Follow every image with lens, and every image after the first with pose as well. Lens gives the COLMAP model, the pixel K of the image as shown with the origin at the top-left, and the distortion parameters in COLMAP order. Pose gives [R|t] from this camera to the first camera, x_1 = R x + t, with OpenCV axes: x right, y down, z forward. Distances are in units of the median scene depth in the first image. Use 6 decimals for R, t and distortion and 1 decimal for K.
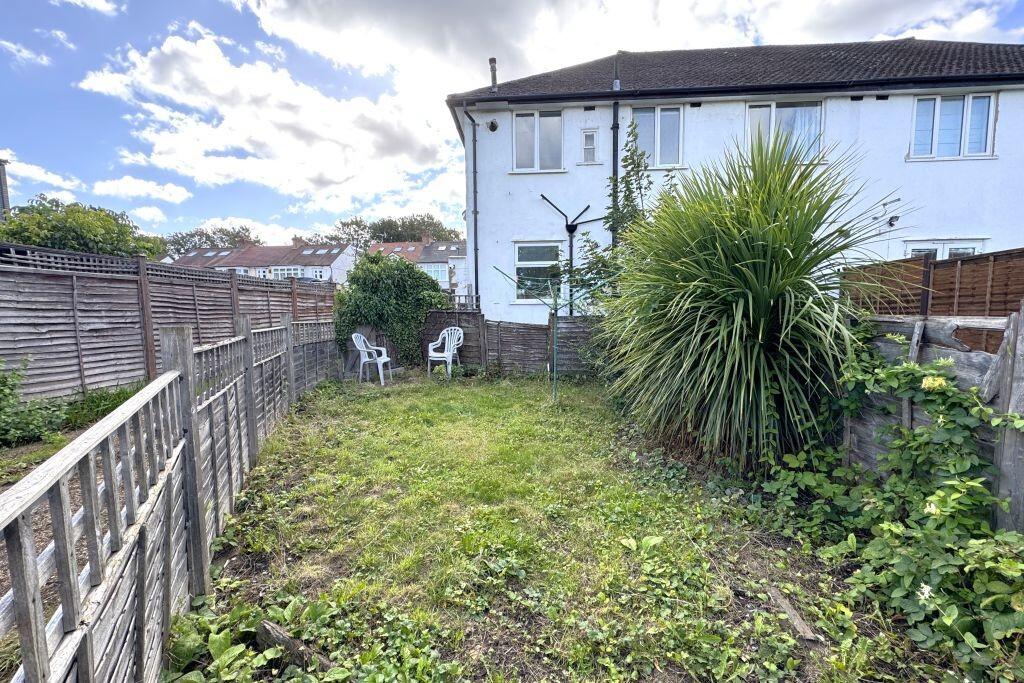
lens RADIAL K [[411.4, 0, 510.8], [0, 411.4, 348.0], [0, 0, 1]] dist [-0.029696, 0.011720]
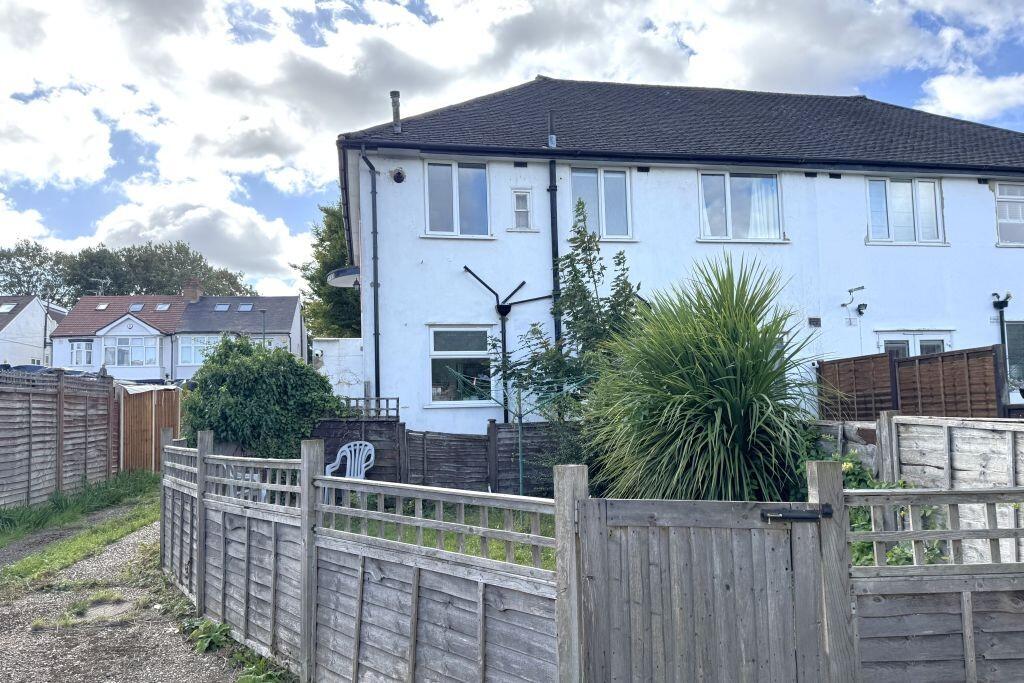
lens RADIAL K [[700.0, 0, 512.0], [0, 700.0, 341.5], [0, 0, 1]] dist [0.047361, -0.001183]
pose [[0.969883, 0.009909, 0.243371, -0.167217], [0.036658, 0.981854, -0.186064, 0.015602], [-0.240798, 0.189381, 0.951920, -0.268320]]
